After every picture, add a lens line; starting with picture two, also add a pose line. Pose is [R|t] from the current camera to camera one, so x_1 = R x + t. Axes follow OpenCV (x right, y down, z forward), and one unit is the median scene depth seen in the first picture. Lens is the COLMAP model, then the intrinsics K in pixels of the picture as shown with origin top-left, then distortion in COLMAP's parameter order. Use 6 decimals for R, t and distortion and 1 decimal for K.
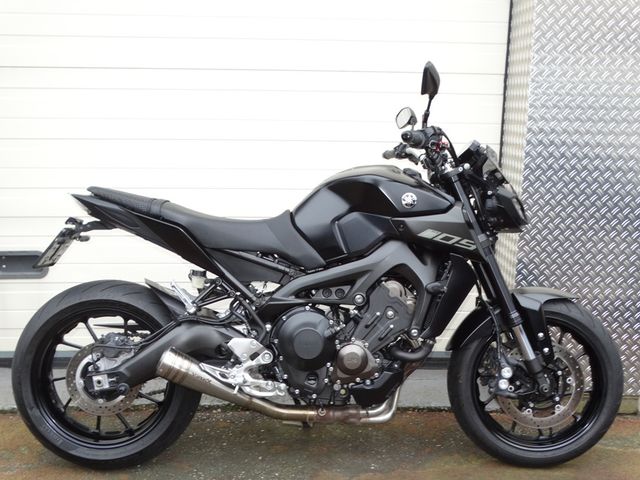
lens RADIAL K [[741.2, 0, 318.8], [0, 741.2, 234.8], [0, 0, 1]] dist [0.137229, 0.000000]
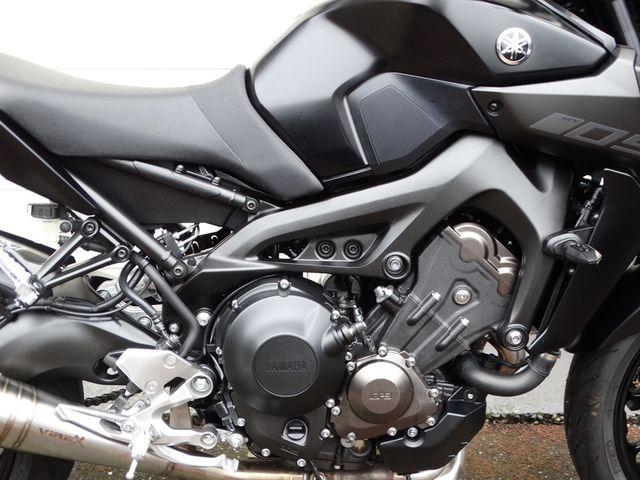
lens RADIAL K [[897.1, 0, 320.1], [0, 897.1, 243.1], [0, 0, 1]] dist [0.046567, 0.000000]
pose [[0.999937, -0.009669, 0.005680, 0.004146], [0.008248, 0.977301, 0.211695, -0.045439], [-0.007598, -0.211634, 0.977319, 0.456694]]
